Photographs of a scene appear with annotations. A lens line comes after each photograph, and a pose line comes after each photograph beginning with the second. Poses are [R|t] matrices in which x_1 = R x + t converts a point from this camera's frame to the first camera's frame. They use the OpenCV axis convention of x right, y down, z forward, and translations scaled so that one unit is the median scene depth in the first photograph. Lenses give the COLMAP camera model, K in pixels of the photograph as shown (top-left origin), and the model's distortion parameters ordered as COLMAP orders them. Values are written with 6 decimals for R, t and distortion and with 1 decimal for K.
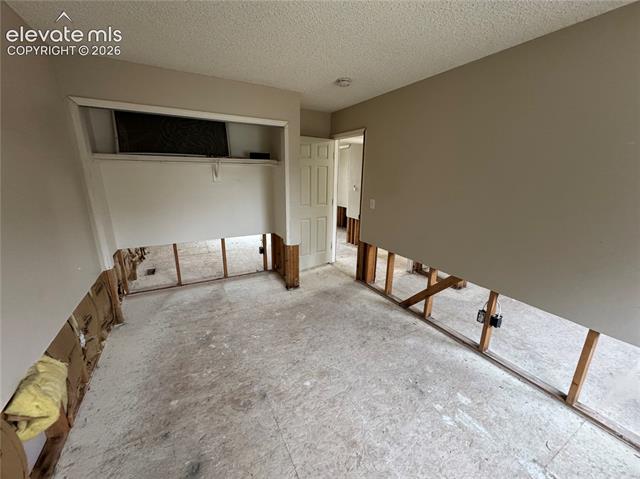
lens RADIAL K [[253.2, 0, 319.0], [0, 253.2, 239.8], [0, 0, 1]] dist [-0.001891, 0.000303]
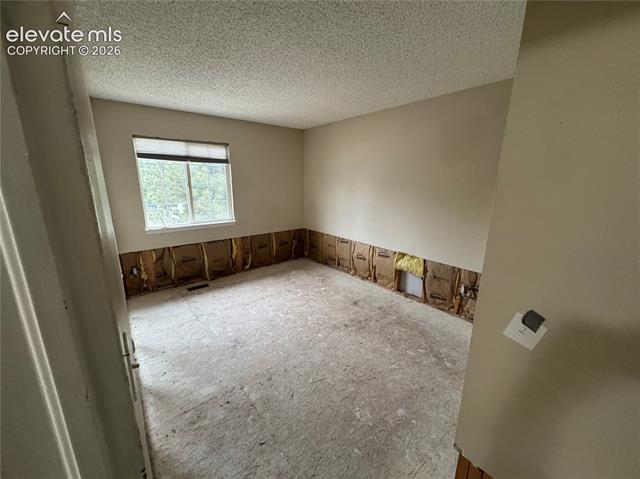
lens RADIAL K [[253.2, 0, 319.0], [0, 253.2, 239.8], [0, 0, 1]] dist [-0.001891, 0.000303]
pose [[-0.982116, 0.014035, -0.187751, 0.167411], [-0.077307, 0.879215, 0.470112, -0.409141], [0.171672, 0.476219, -0.862406, 1.519879]]
